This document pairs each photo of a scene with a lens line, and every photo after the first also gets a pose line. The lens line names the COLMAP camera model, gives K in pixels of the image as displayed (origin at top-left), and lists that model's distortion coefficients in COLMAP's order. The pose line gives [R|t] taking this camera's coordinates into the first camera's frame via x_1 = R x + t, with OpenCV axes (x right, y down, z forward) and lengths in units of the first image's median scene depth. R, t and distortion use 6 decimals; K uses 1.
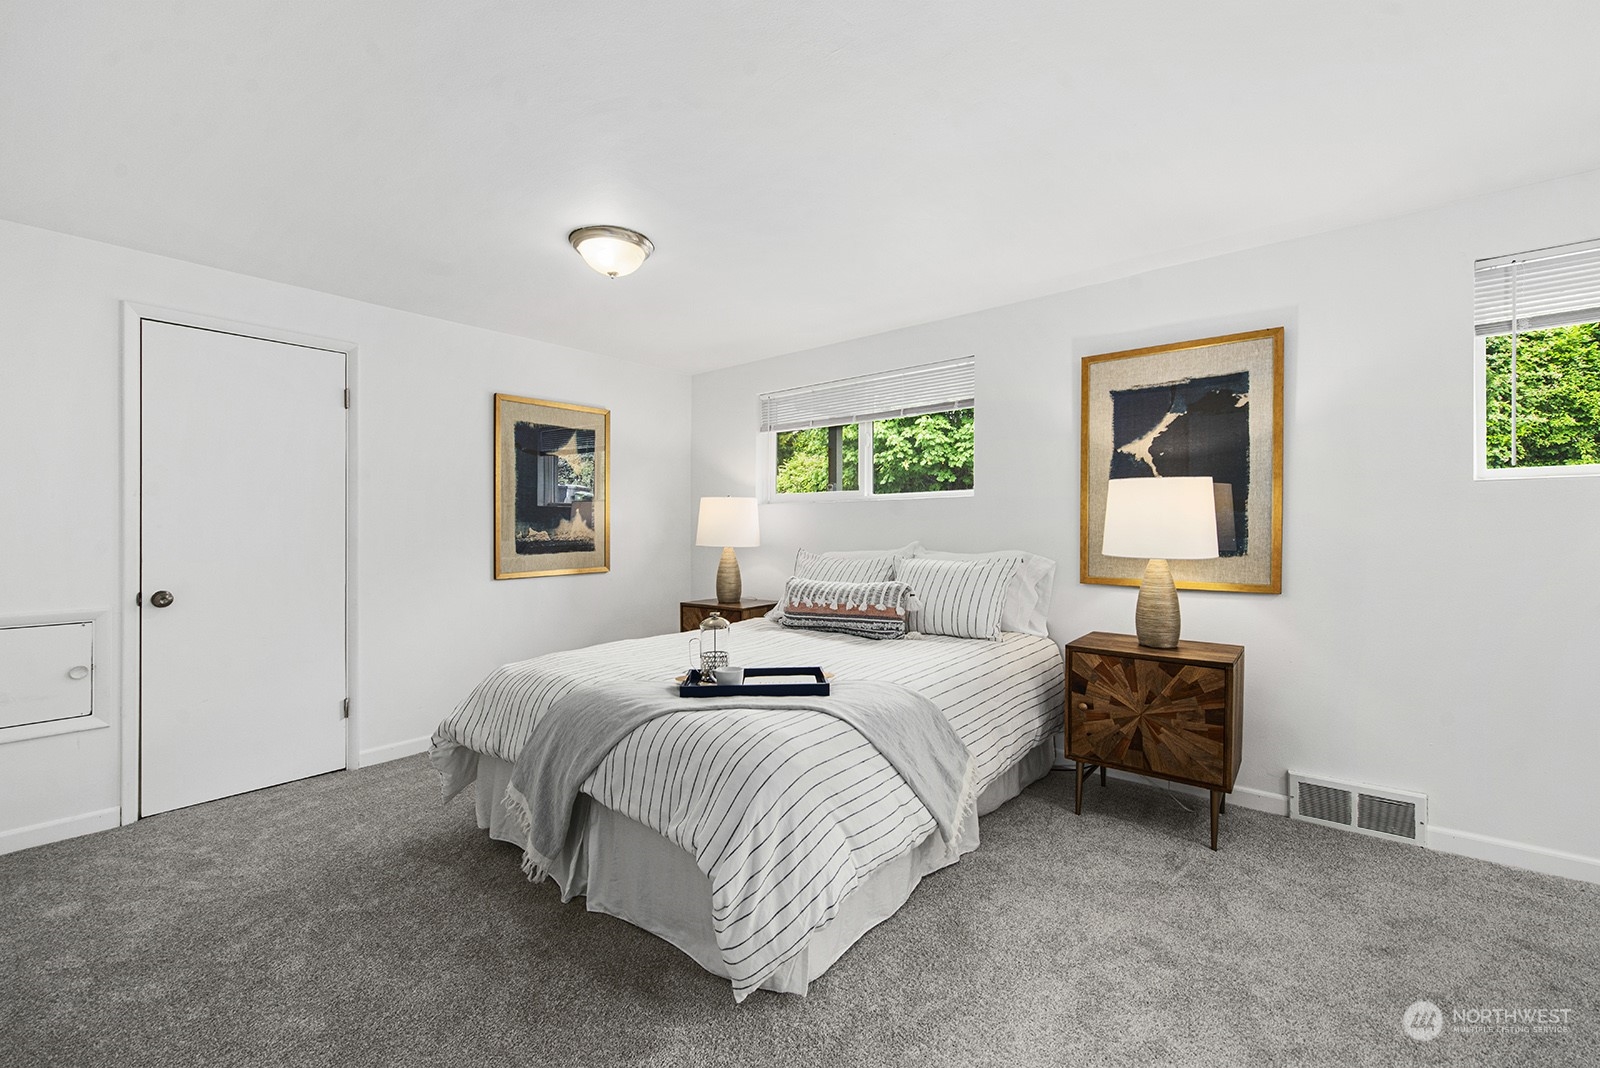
lens RADIAL K [[661.5, 0, 799.5], [0, 661.5, 526.1], [0, 0, 1]] dist [-0.004194, -0.000795]
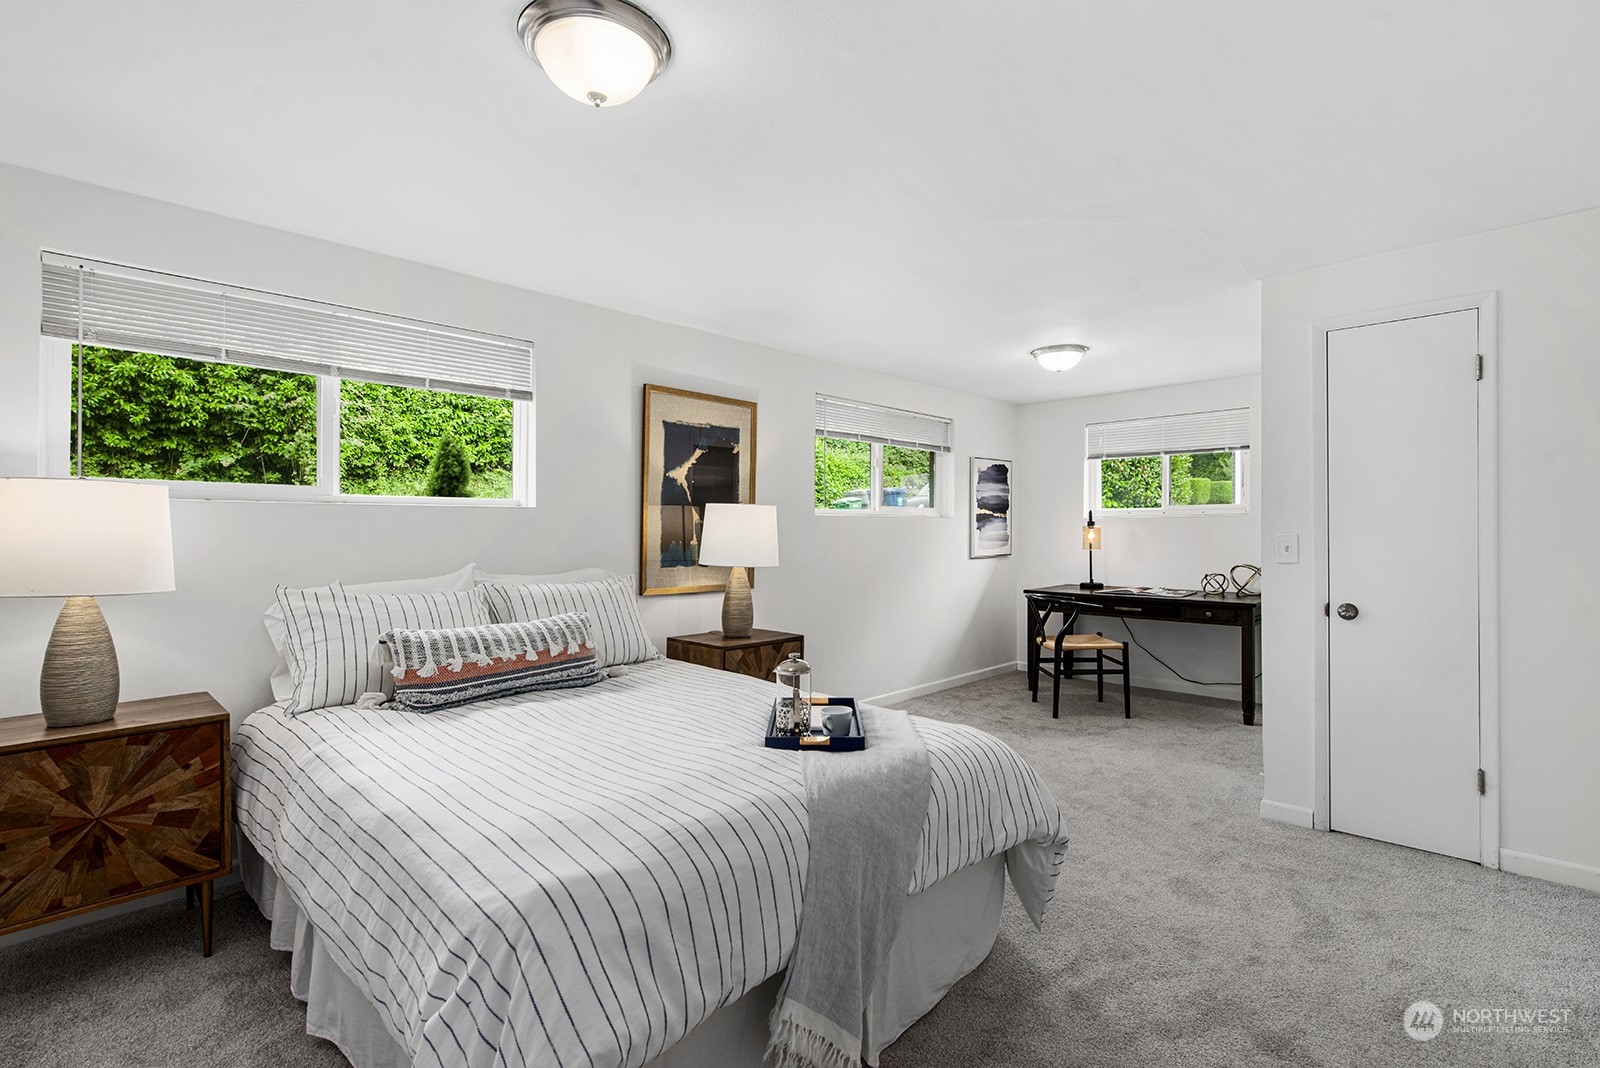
lens RADIAL K [[748.4, 0, 799.2], [0, 748.4, 534.7], [0, 0, 1]] dist [-0.010660, 0.000007]
pose [[0.067729, -0.001900, 0.997702, -0.778071], [-0.000401, 0.999998, 0.001932, -0.013673], [-0.997704, -0.000531, 0.067729, 0.684207]]
